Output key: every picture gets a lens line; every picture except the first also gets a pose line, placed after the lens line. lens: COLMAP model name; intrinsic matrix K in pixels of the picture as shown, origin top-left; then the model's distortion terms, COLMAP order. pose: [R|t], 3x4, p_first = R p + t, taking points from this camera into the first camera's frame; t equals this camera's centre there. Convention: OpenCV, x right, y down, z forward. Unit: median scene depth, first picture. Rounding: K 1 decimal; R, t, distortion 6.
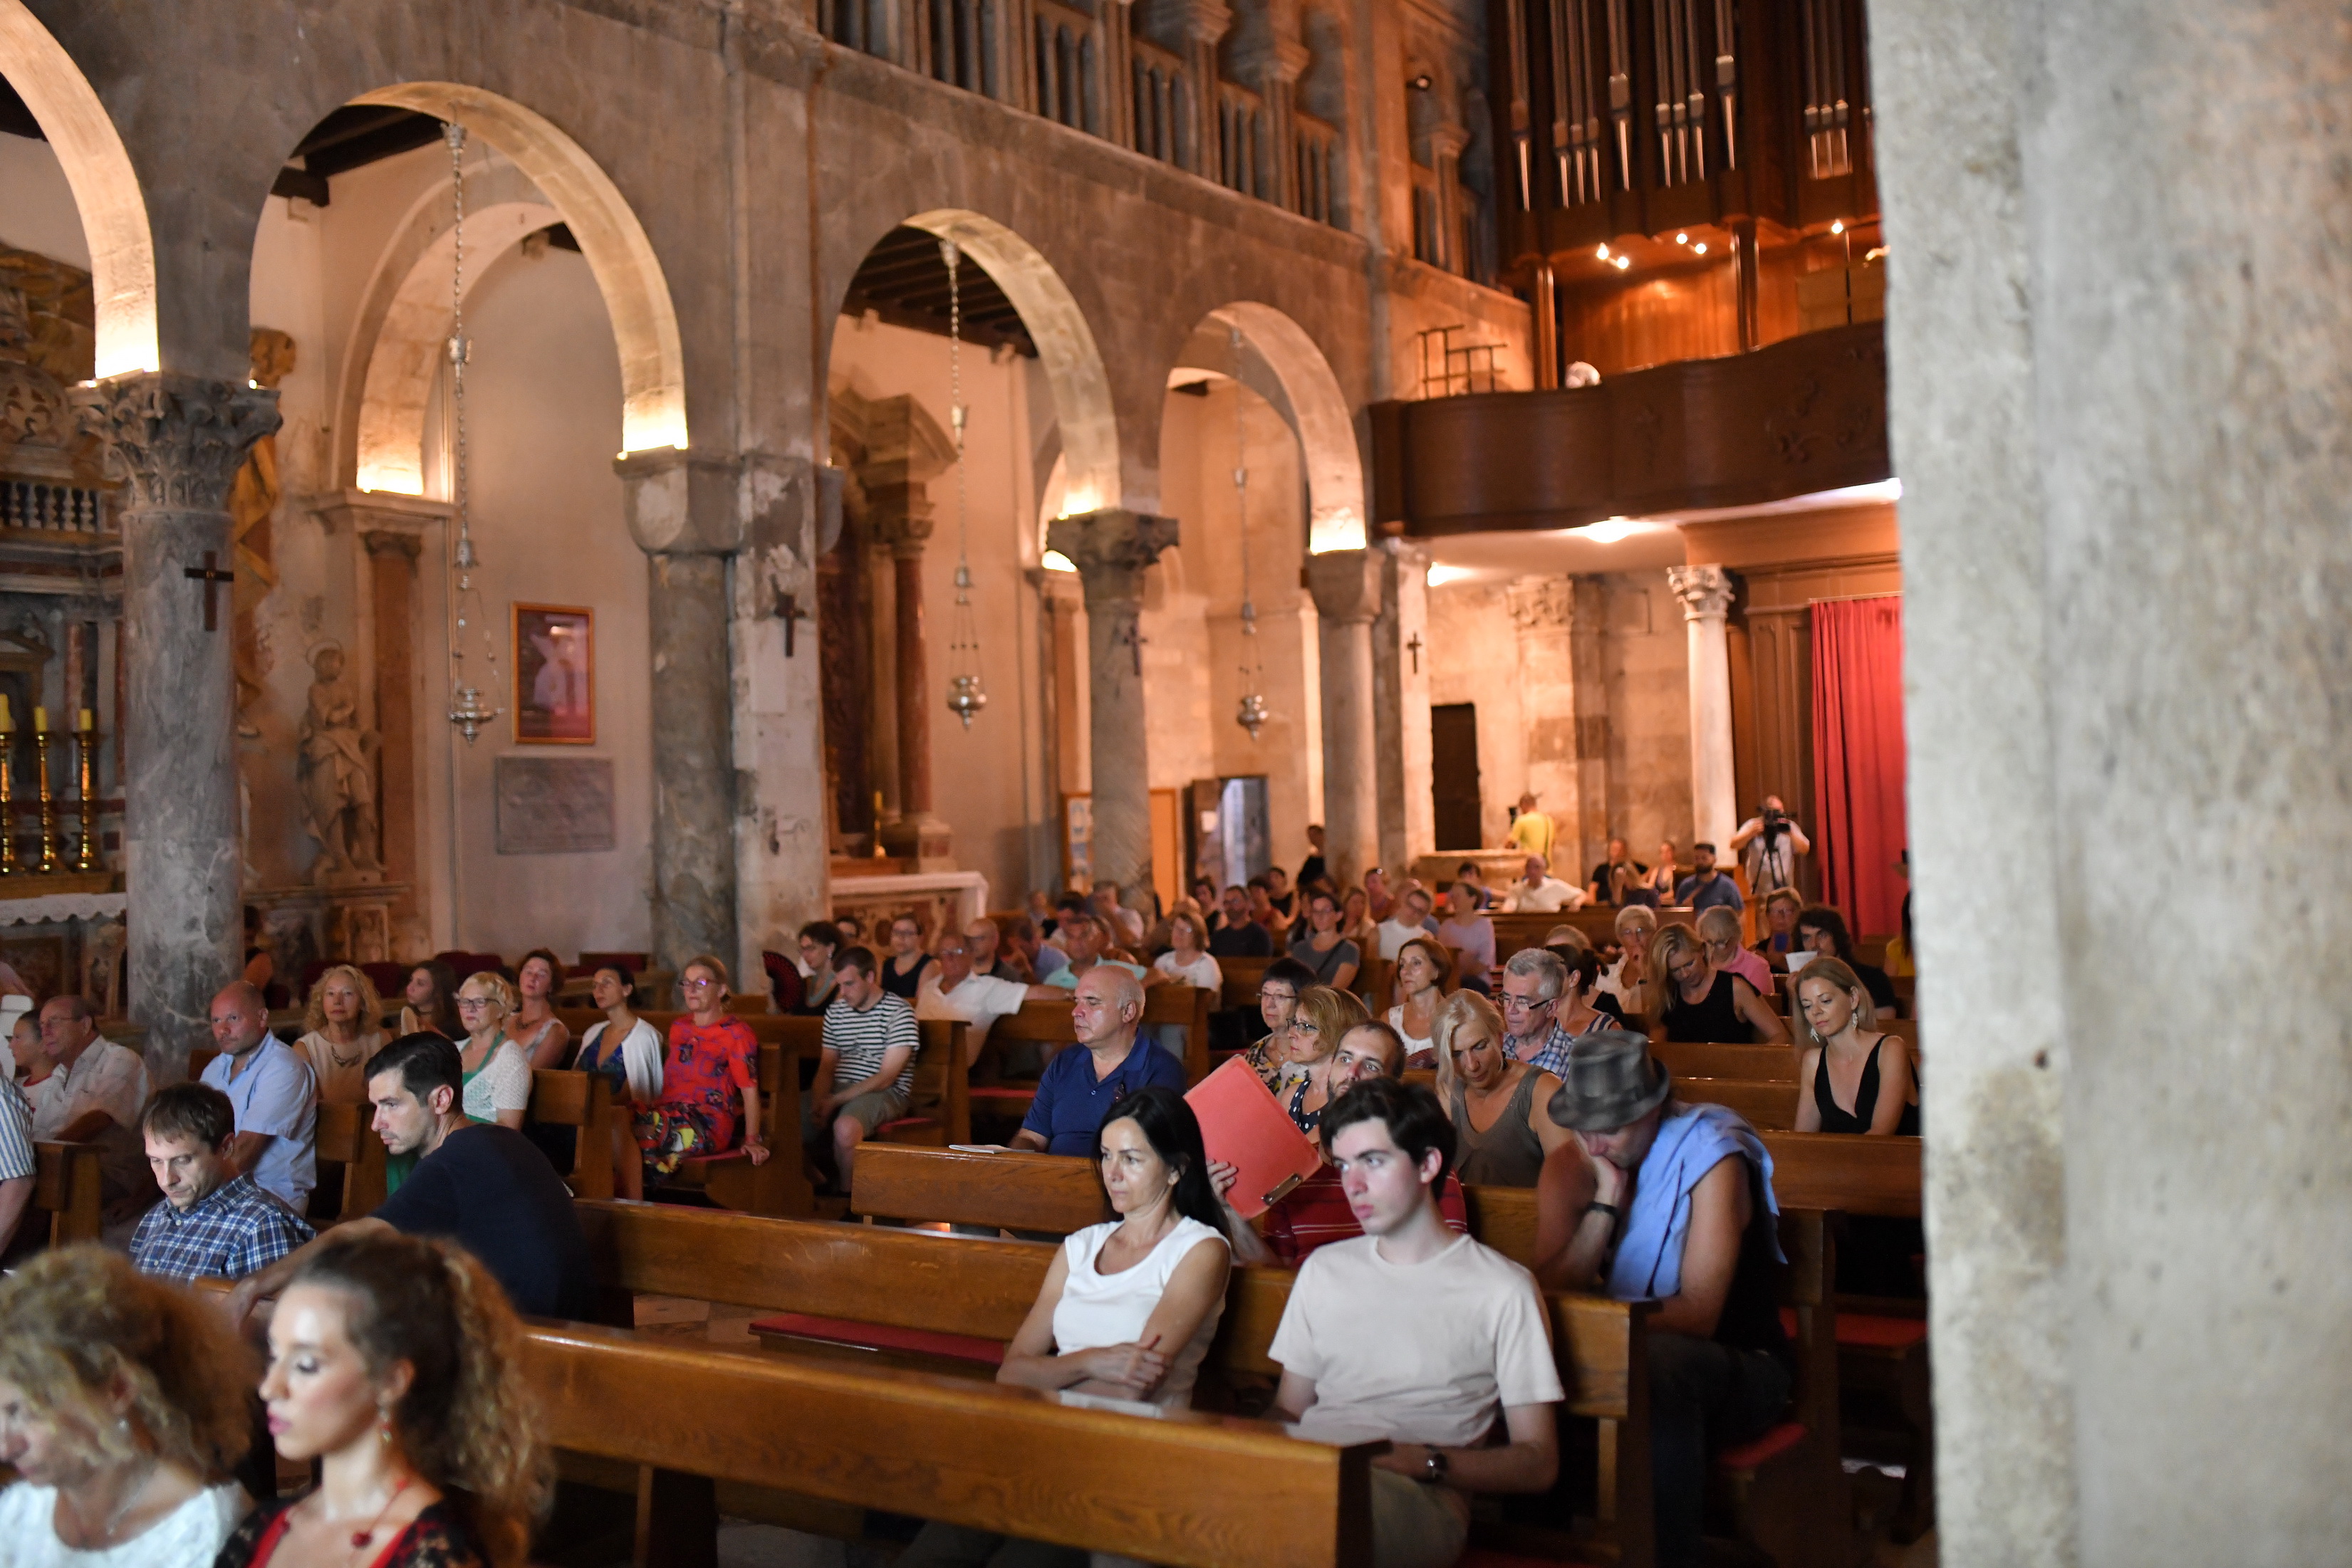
lens RADIAL K [[2228.4, 0, 1175.9], [0, 2228.4, 783.7], [0, 0, 1]] dist [-0.028795, 0.000000]
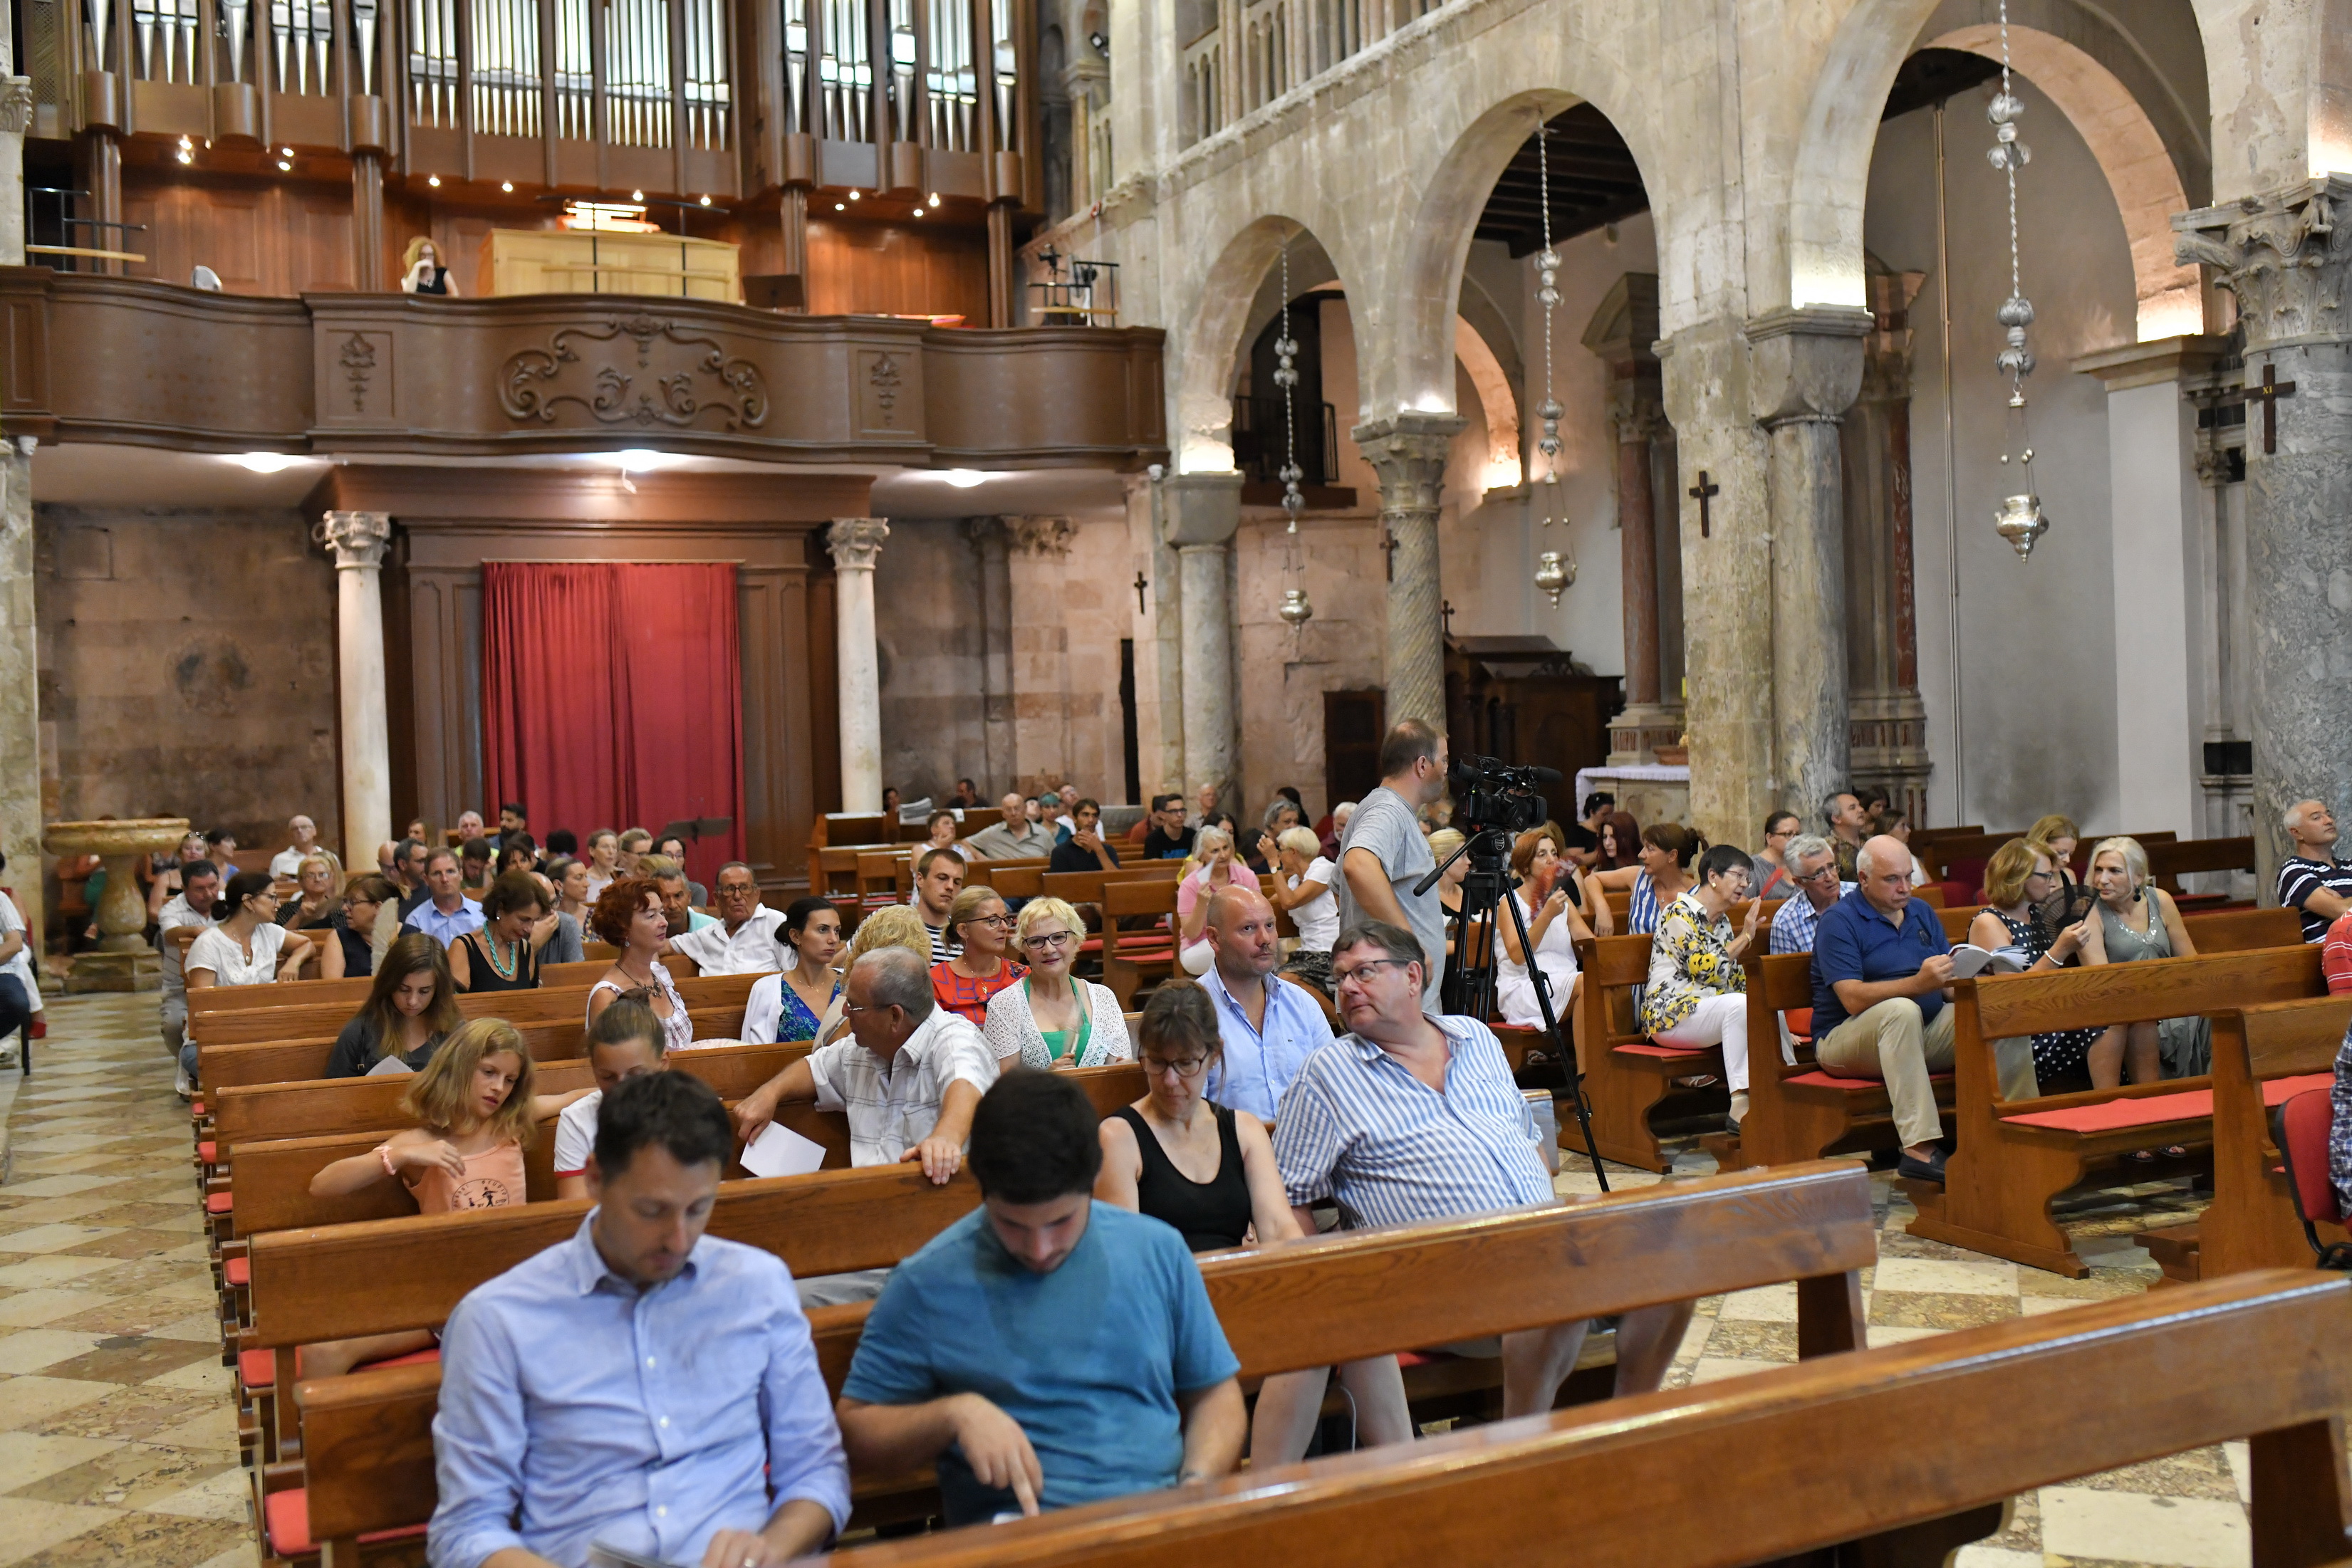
lens RADIAL K [[2228.4, 0, 1197.2], [0, 2228.4, 786.0], [0, 0, 1]] dist [-0.028795, 0.000000]
pose [[0.487550, 0.005140, 0.873080, -0.409993], [-0.001807, 0.999986, -0.004878, 0.021393], [-0.873093, 0.000801, 0.487553, 0.244409]]
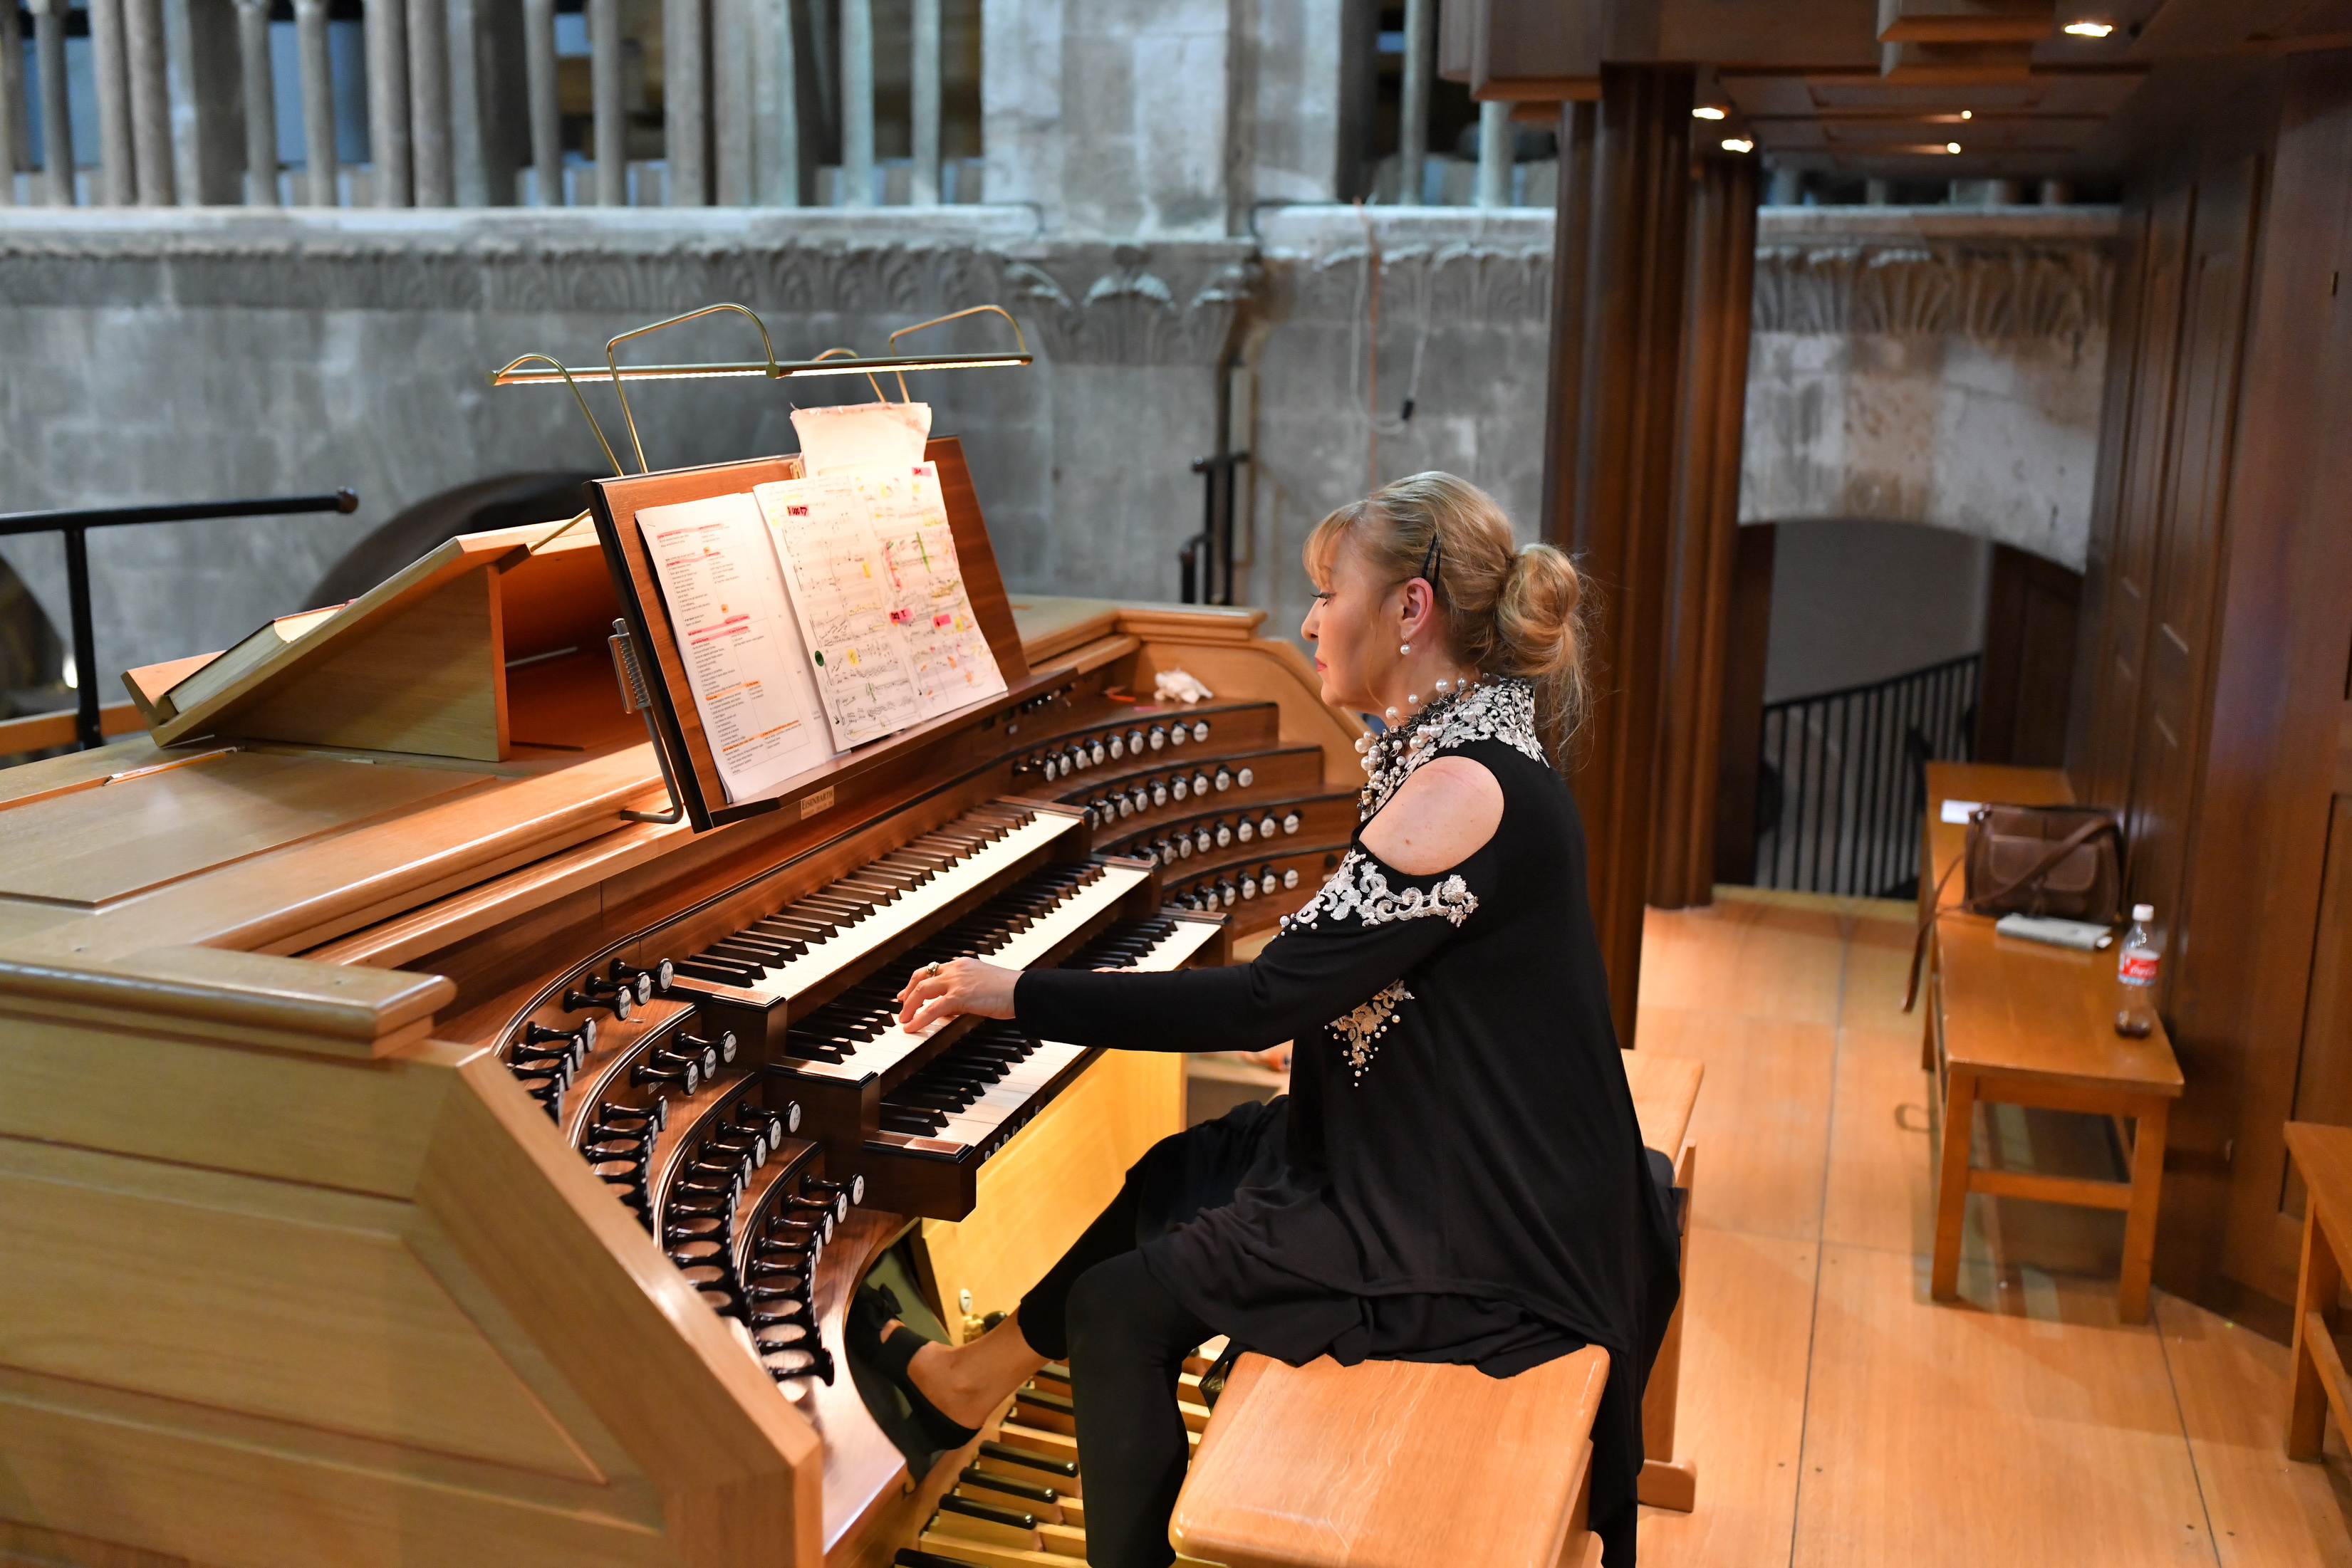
lens RADIAL K [[2228.4, 0, 1178.8], [0, 2228.4, 778.7], [0, 0, 1]] dist [-0.028795, 0.000000]
pose [[0.294296, 0.236036, -0.926108, 0.457272], [-0.009486, 0.969696, 0.244131, -0.253108], [0.955667, -0.063062, 0.287617, 0.951195]]
